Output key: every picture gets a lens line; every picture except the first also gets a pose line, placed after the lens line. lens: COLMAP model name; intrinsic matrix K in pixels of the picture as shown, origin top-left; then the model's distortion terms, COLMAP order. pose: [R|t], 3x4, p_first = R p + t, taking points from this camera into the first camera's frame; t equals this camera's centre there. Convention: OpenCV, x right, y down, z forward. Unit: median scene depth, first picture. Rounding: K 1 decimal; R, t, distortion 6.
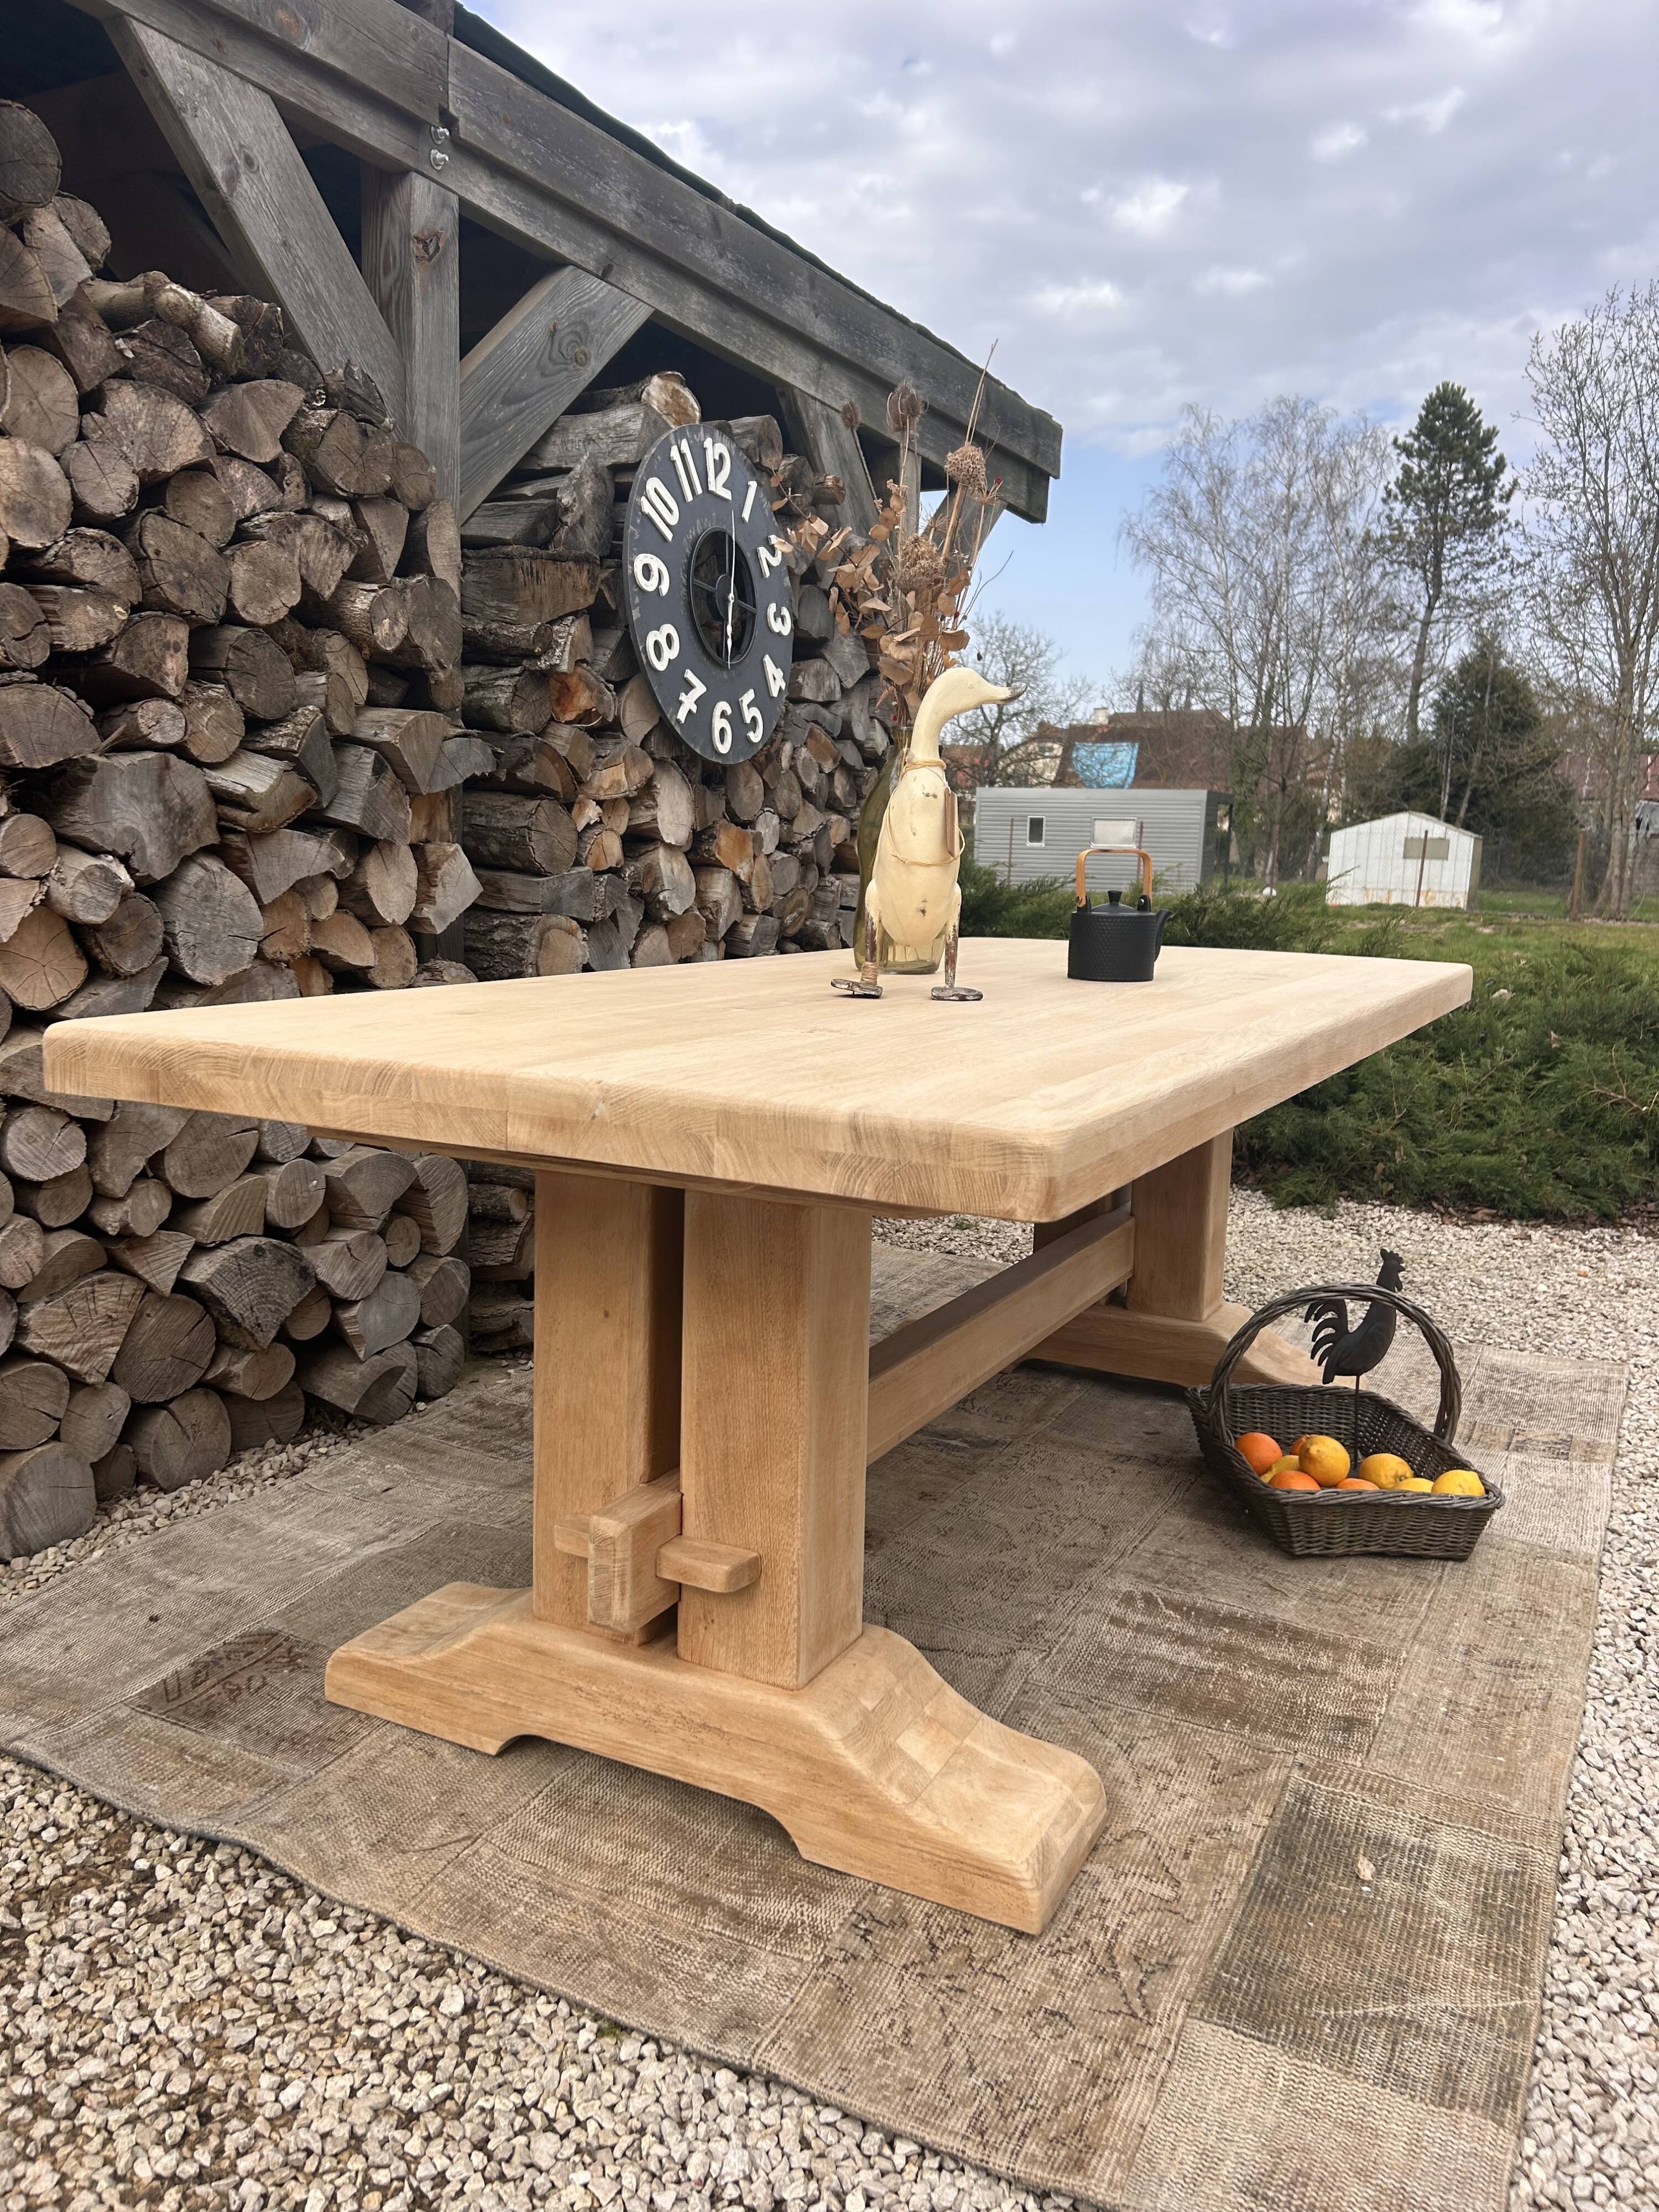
lens RADIAL K [[1665.0, 0, 846.2], [0, 1665.0, 1122.4], [0, 0, 1]] dist [0.041981, -0.043042]
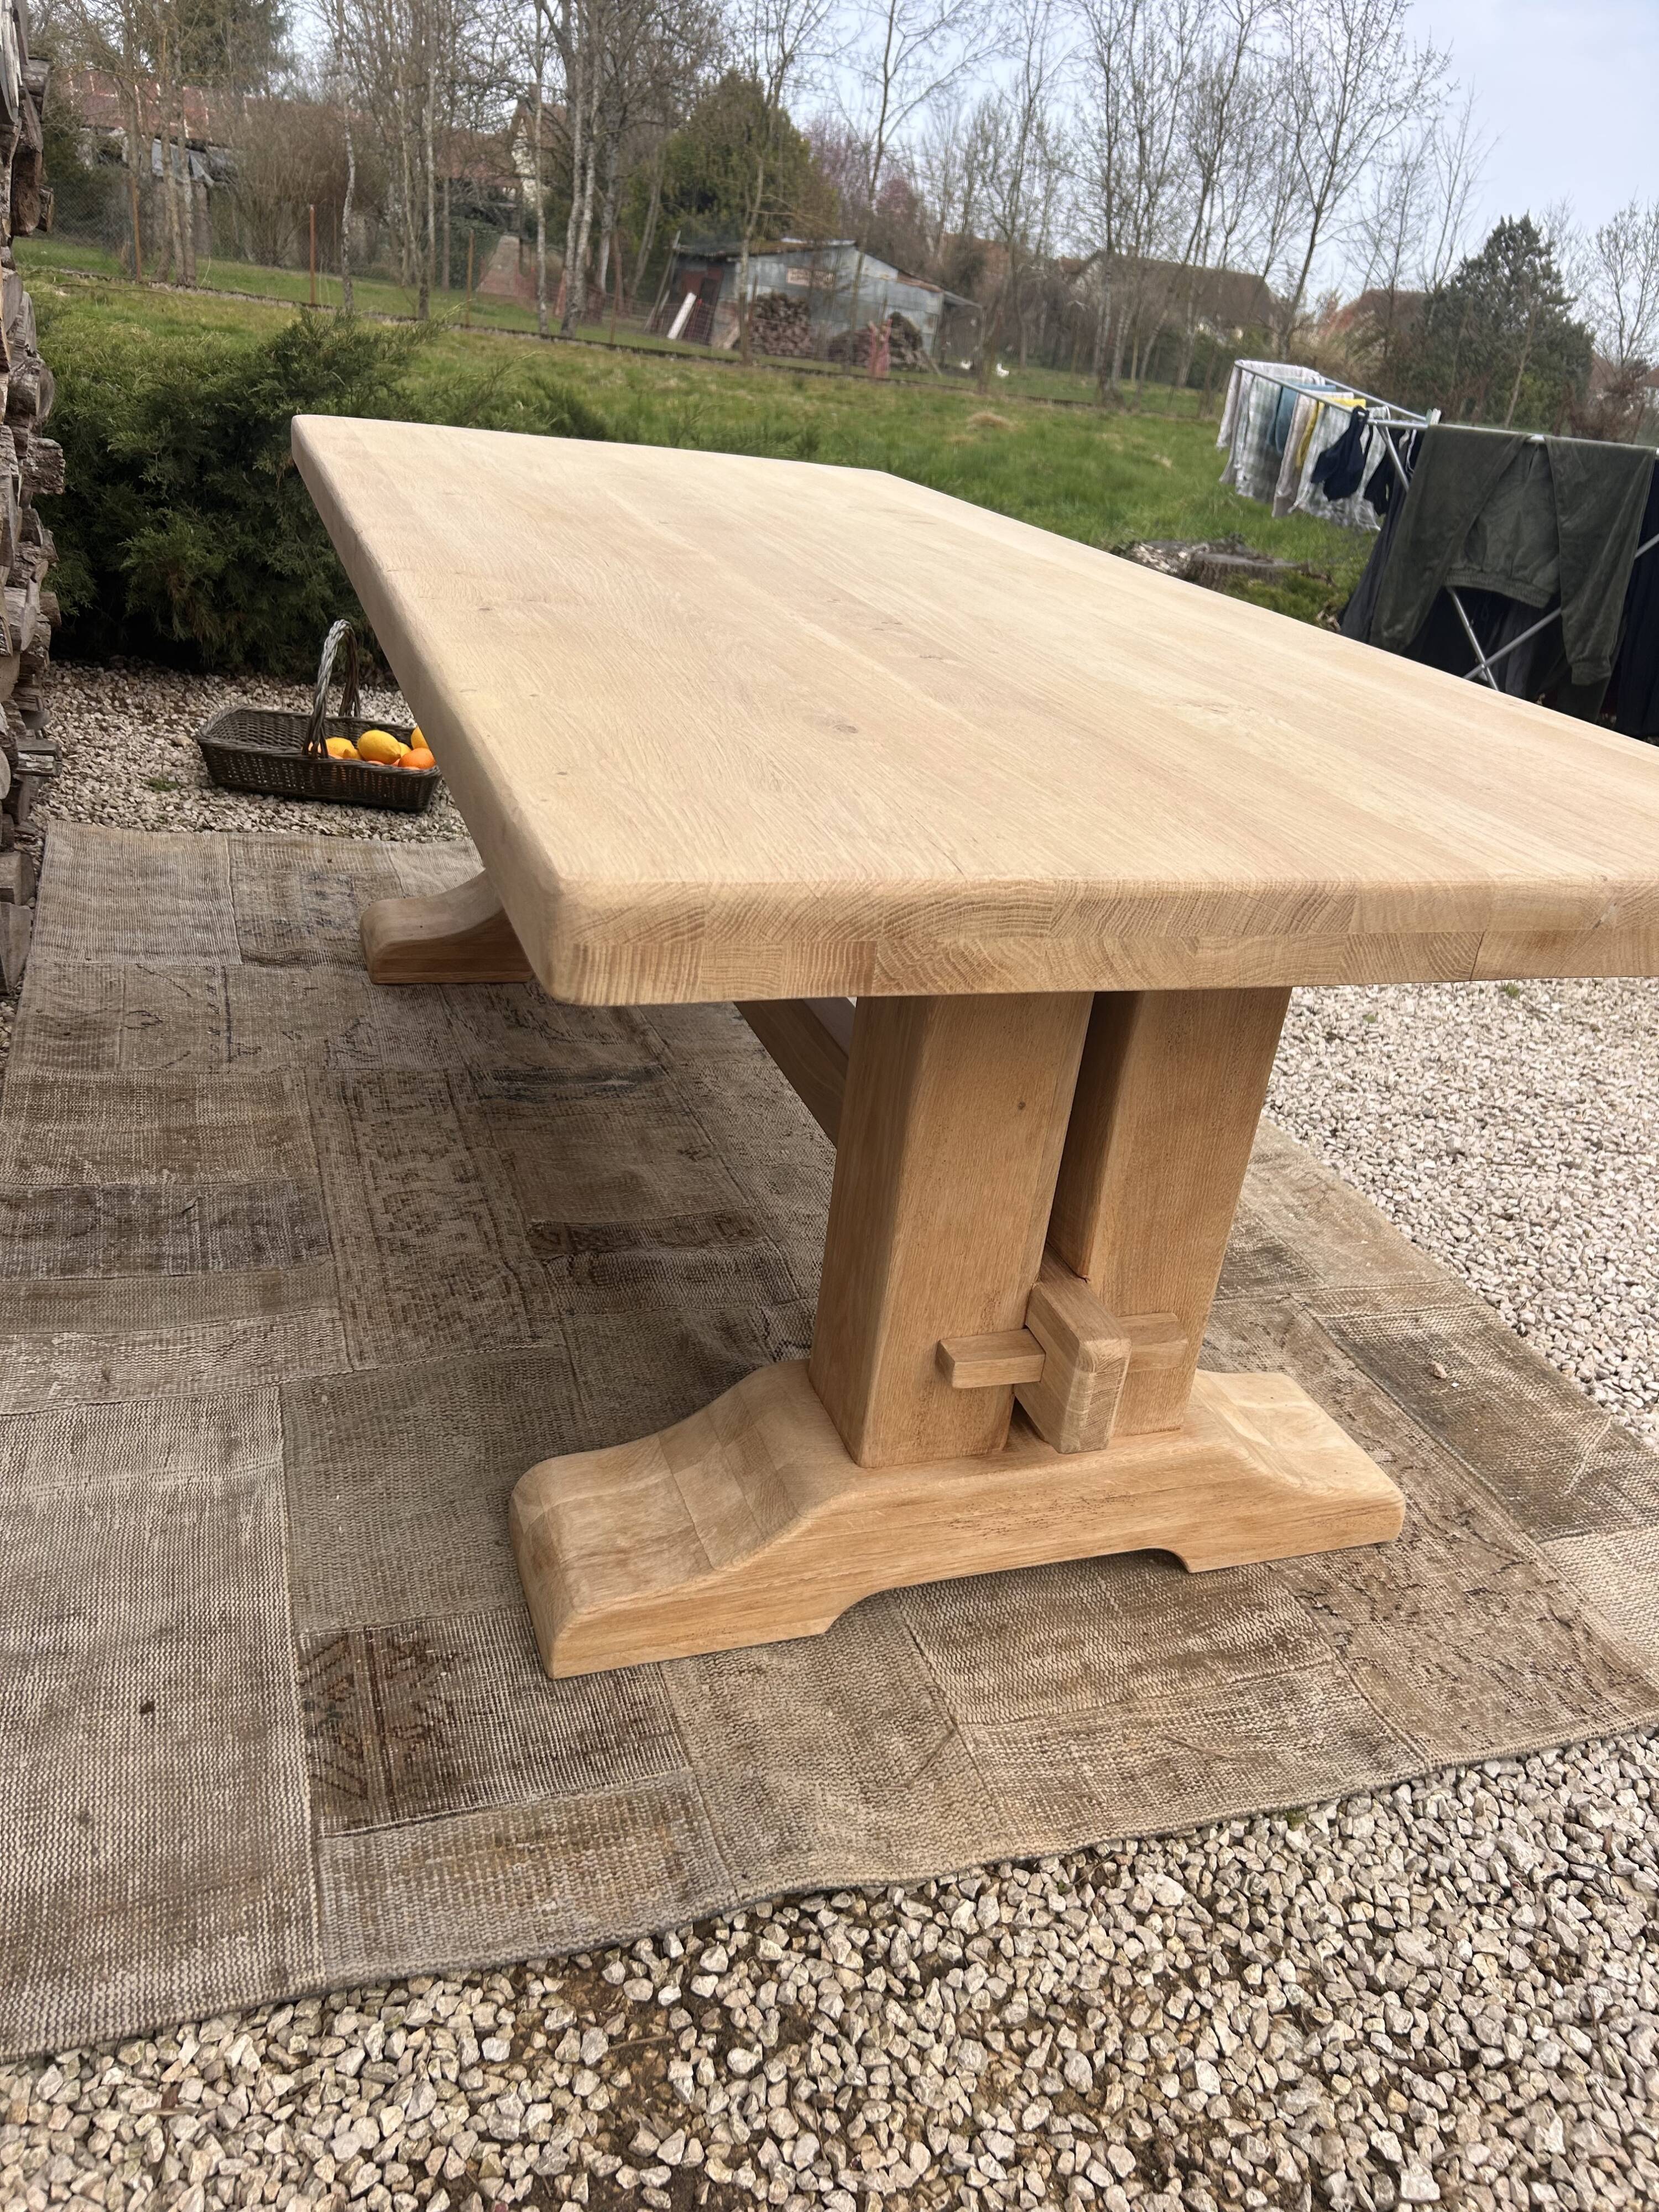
lens RADIAL K [[1666.4, 0, 832.3], [0, 1666.4, 1115.7], [0, 0, 1]] dist [0.045646, -0.046540]
pose [[0.691504, -0.269800, 0.670097, -0.500509], [0.025733, 0.936245, 0.350403, -0.107243], [-0.721914, -0.225062, 0.654361, 0.375905]]
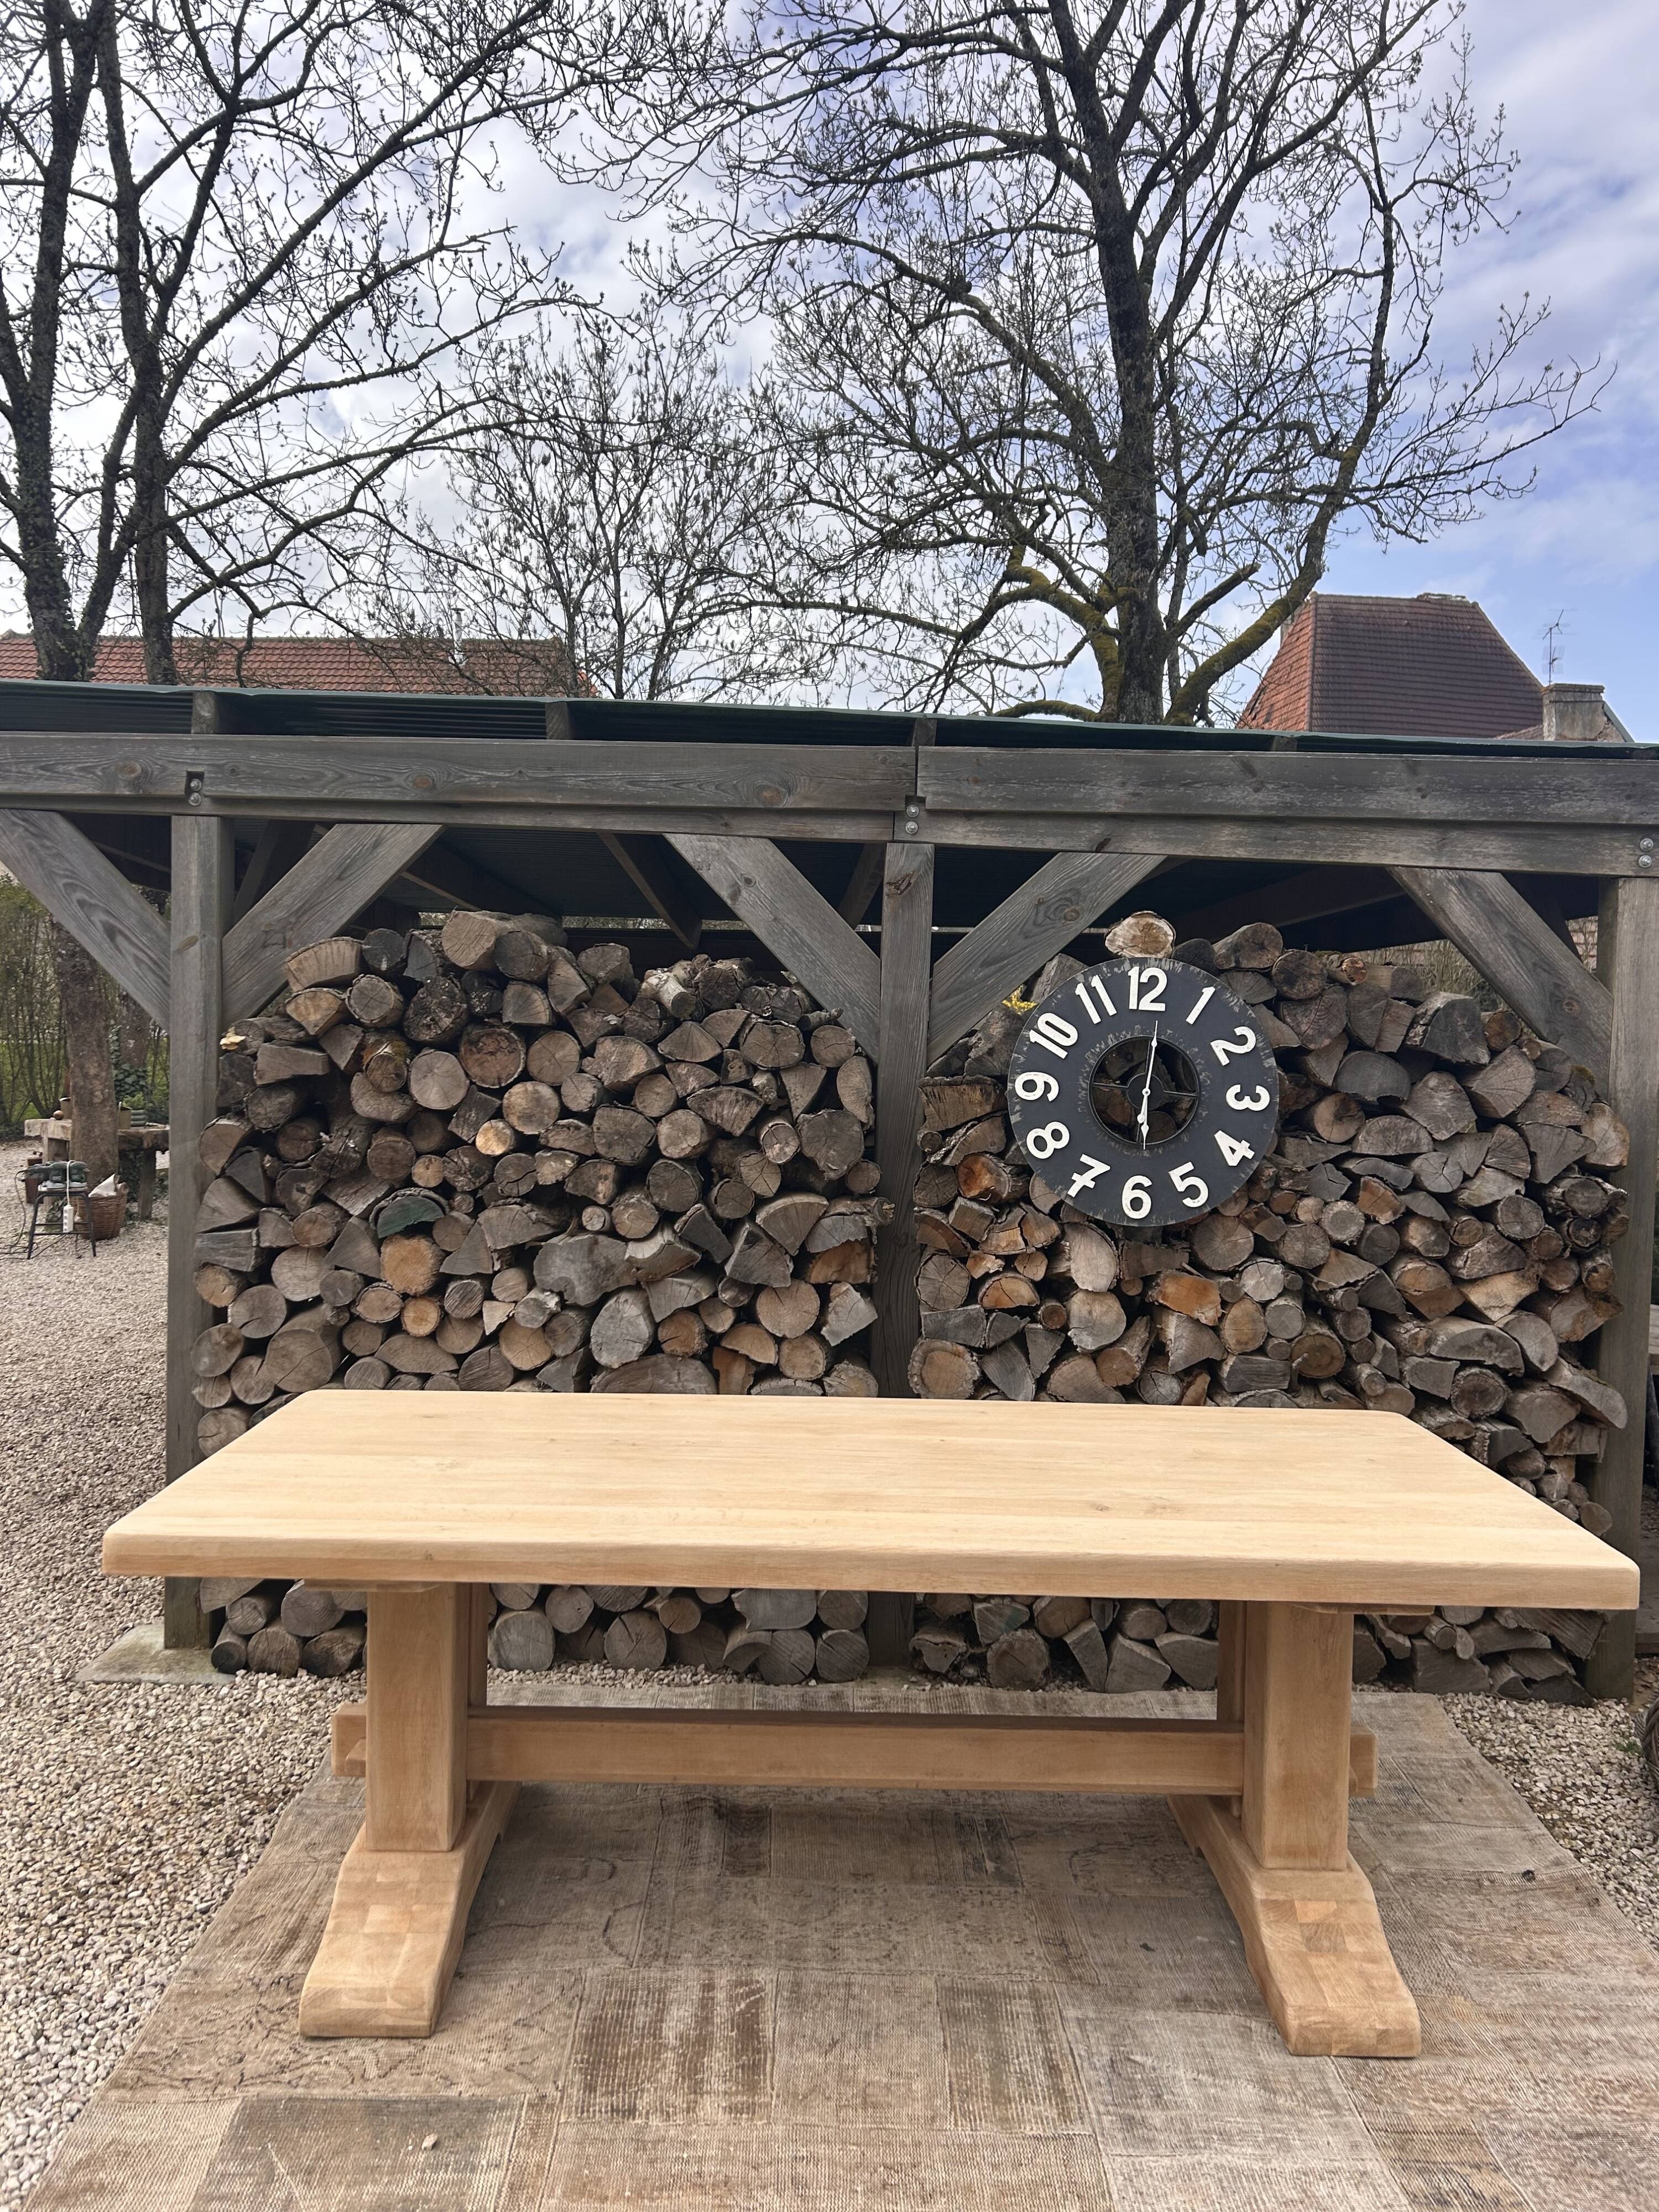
lens RADIAL K [[1664.7, 0, 804.5], [0, 1664.7, 1115.6], [0, 0, 1]] dist [0.097101, -0.121306]
pose [[0.454474, 0.017278, -0.890593, 1.127613], [-0.155299, 0.986036, -0.060120, -0.241628], [0.877118, 0.165631, 0.450811, 0.327325]]
